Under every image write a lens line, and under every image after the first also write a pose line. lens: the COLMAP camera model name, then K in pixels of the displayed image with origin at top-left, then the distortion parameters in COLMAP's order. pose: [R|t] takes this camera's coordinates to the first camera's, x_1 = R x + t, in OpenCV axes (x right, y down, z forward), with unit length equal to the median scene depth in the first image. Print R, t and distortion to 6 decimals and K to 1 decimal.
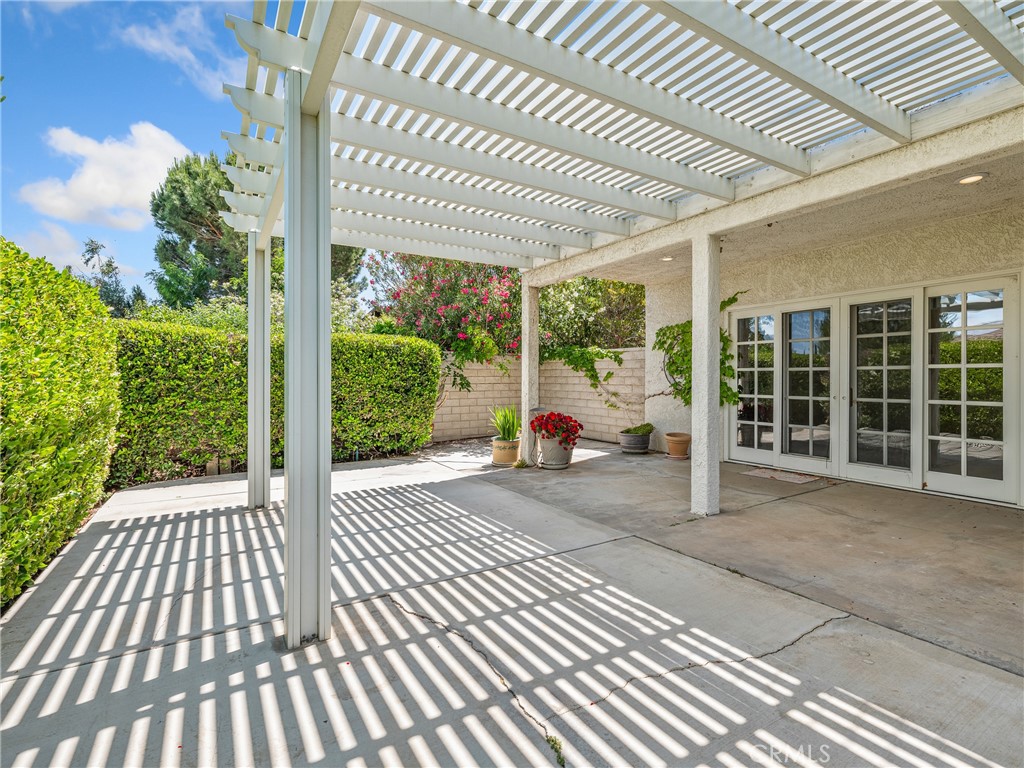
lens RADIAL K [[503.7, 0, 512.7], [0, 503.7, 384.5], [0, 0, 1]] dist [0.001284, -0.000142]
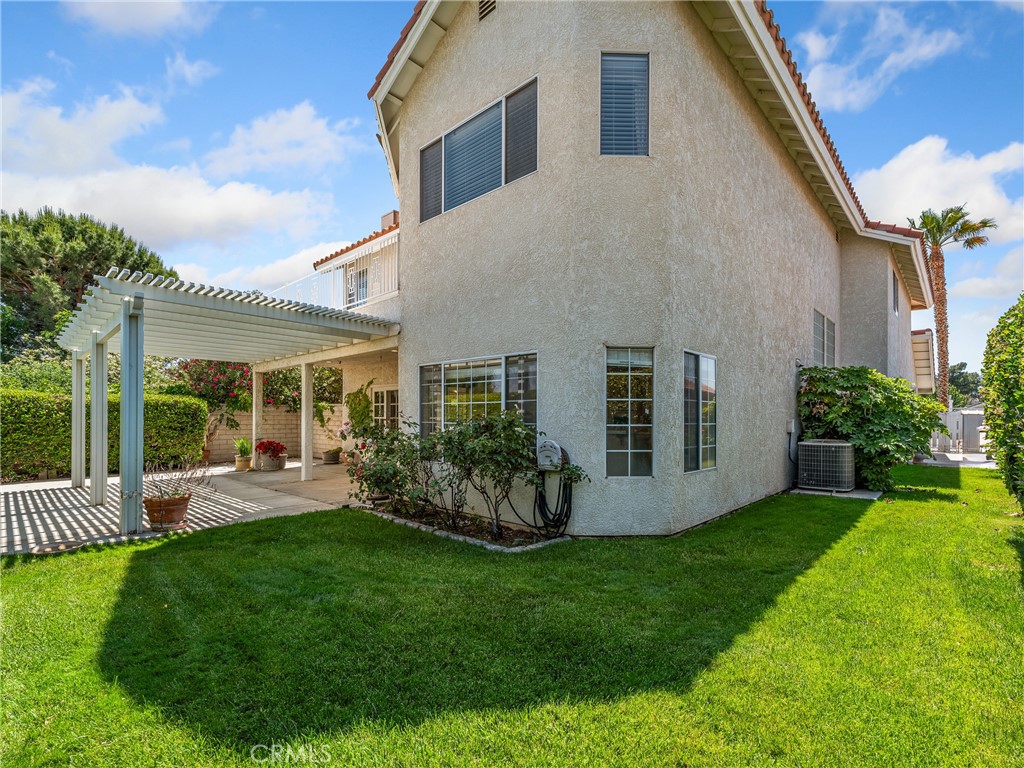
lens RADIAL K [[475.1, 0, 505.1], [0, 475.1, 419.5], [0, 0, 1]] dist [0.001775, 0.000695]
pose [[0.962394, 0.001851, 0.271651, 0.407773], [0.000461, 0.999964, -0.008447, -0.006757], [-0.271657, 0.008255, 0.962359, -0.851795]]
